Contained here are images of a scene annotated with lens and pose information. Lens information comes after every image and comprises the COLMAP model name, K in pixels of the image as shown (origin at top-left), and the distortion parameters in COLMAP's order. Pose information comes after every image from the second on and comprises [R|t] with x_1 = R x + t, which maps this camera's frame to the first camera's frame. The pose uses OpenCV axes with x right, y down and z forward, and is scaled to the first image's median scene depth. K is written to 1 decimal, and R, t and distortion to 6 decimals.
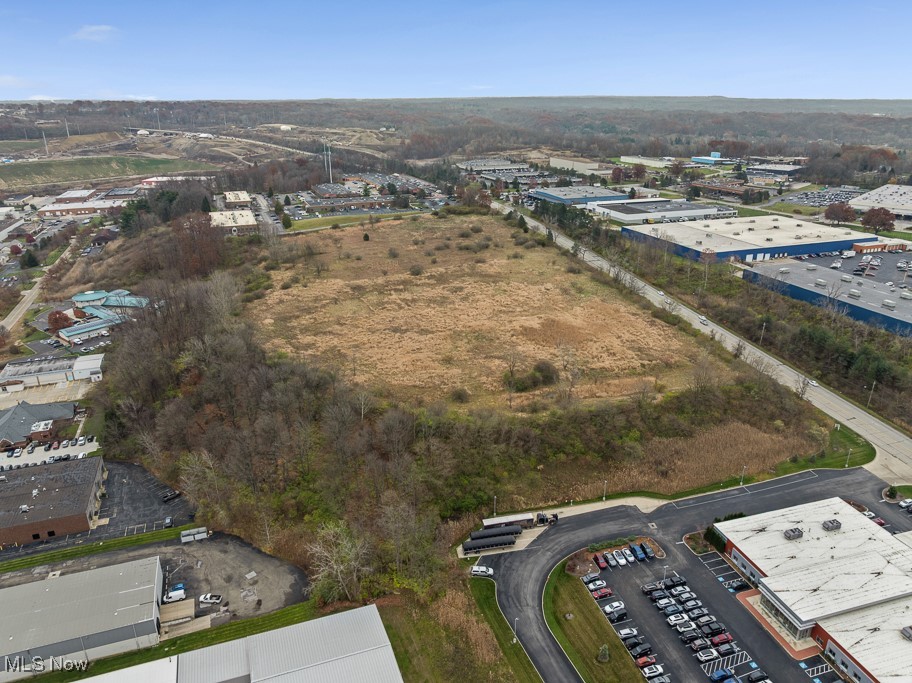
lens RADIAL K [[642.7, 0, 458.4], [0, 642.7, 337.5], [0, 0, 1]] dist [-0.037657, 0.001467]
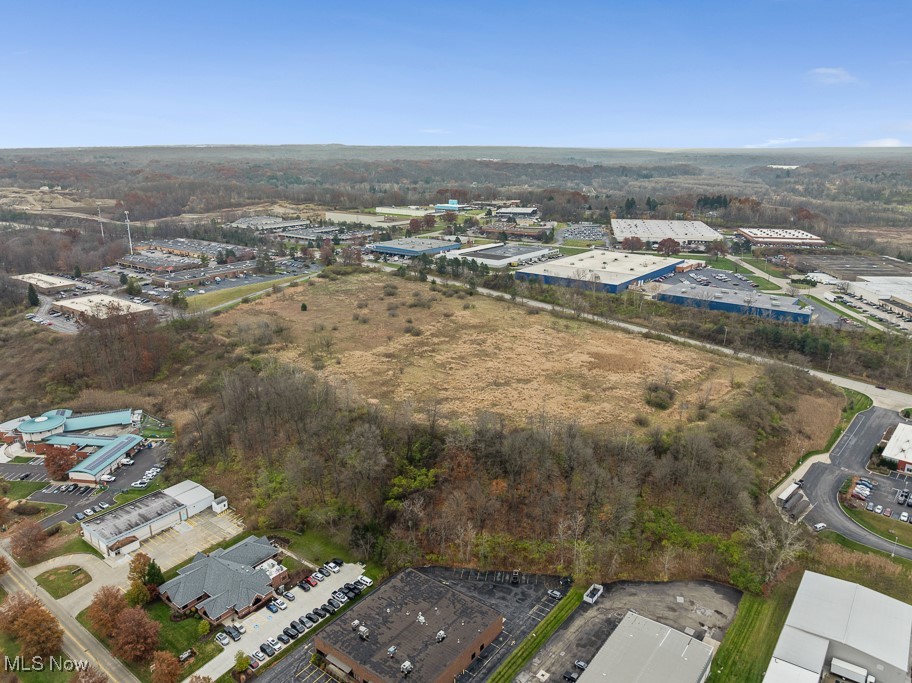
lens RADIAL K [[647.4, 0, 458.5], [0, 647.4, 342.2], [0, 0, 1]] dist [-0.035412, -0.000034]
pose [[0.845918, -0.150061, 0.511766, -0.601043], [0.181933, 0.983232, -0.012420, -0.068922], [-0.501321, 0.103614, 0.859035, 0.087652]]
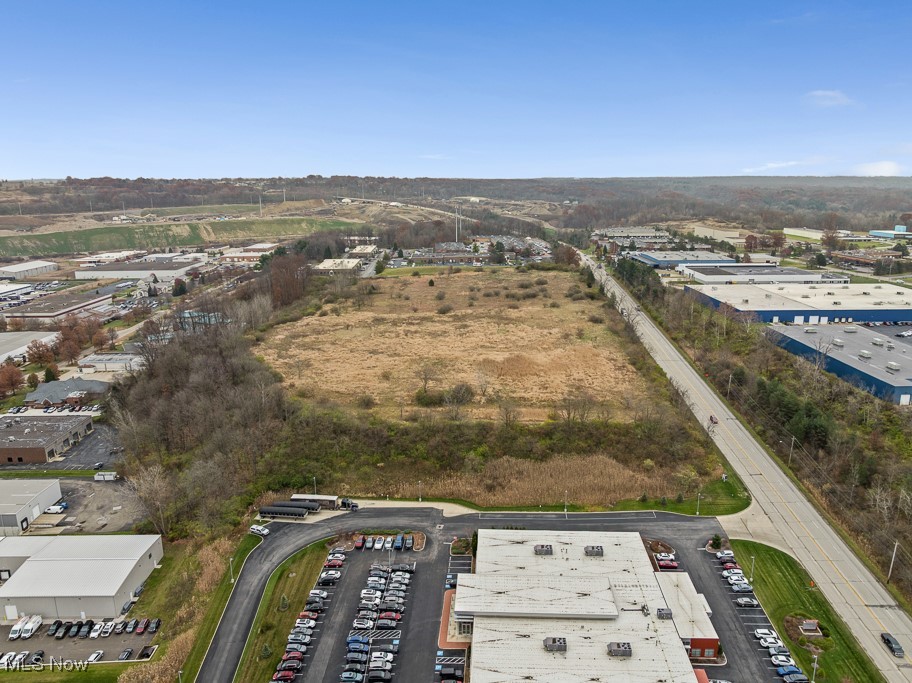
lens RADIAL K [[655.4, 0, 458.5], [0, 655.4, 337.1], [0, 0, 1]] dist [-0.037341, 0.001818]
pose [[0.945166, 0.074110, -0.318070, 0.339586], [-0.111659, 0.988553, -0.101468, 0.052099], [0.306910, 0.131420, 0.942622, -0.005550]]
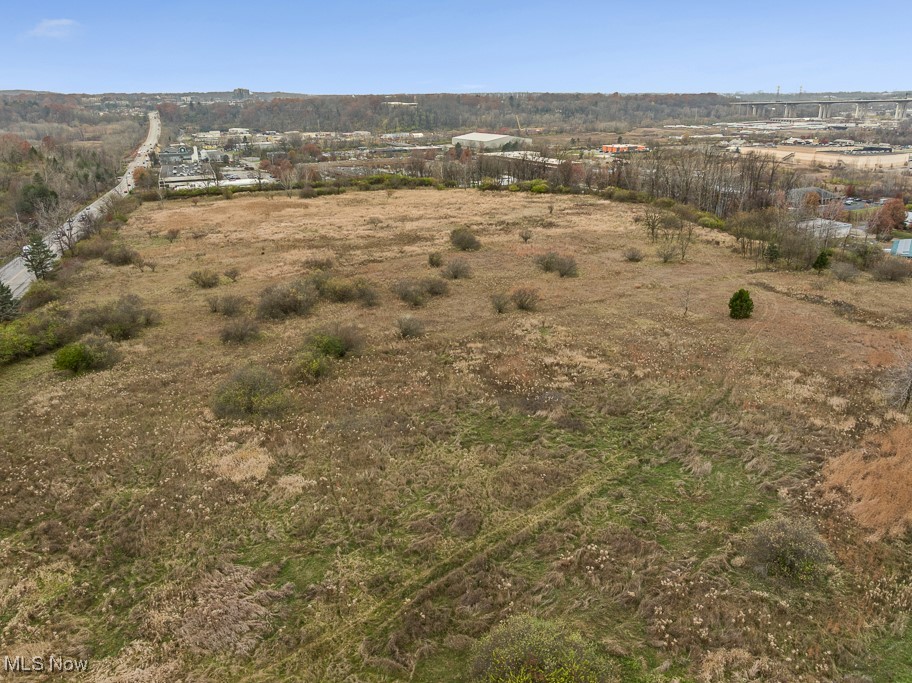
lens RADIAL K [[681.6, 0, 463.1], [0, 681.6, 339.3], [0, 0, 1]] dist [-0.037159, 0.000278]
pose [[-0.994721, 0.053350, -0.087659, -0.018321], [-0.015894, 0.763822, 0.645232, -0.419485], [0.101379, 0.643219, -0.758941, 1.603119]]
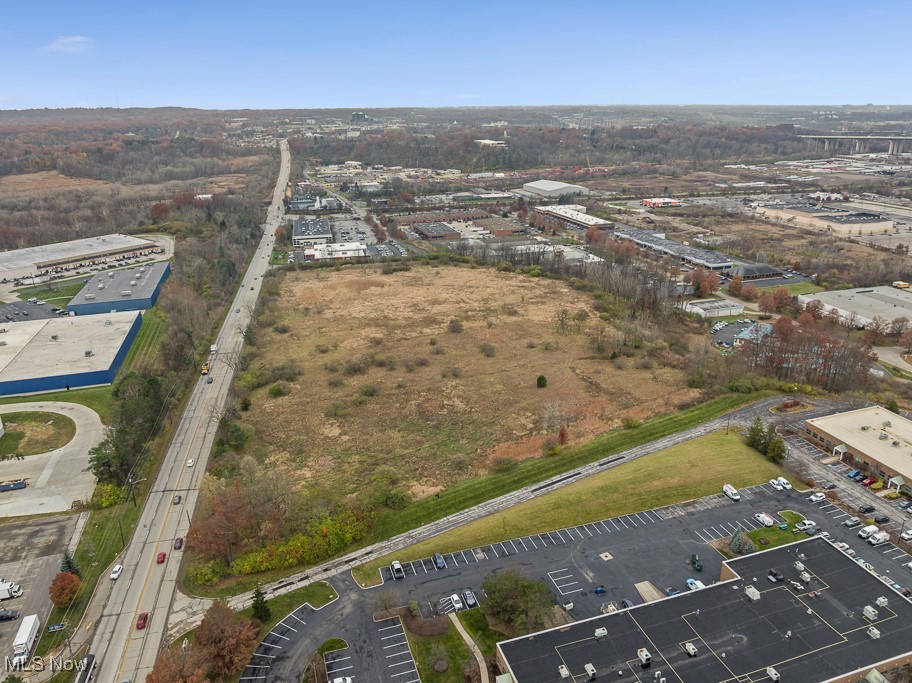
lens RADIAL K [[654.3, 0, 463.7], [0, 654.3, 339.6], [0, 0, 1]] dist [-0.033755, -0.003386]
pose [[-0.998513, 0.003737, 0.054388, -0.141601], [0.038015, 0.762797, 0.645519, -0.761907], [-0.039075, 0.646627, -0.761805, 1.913590]]
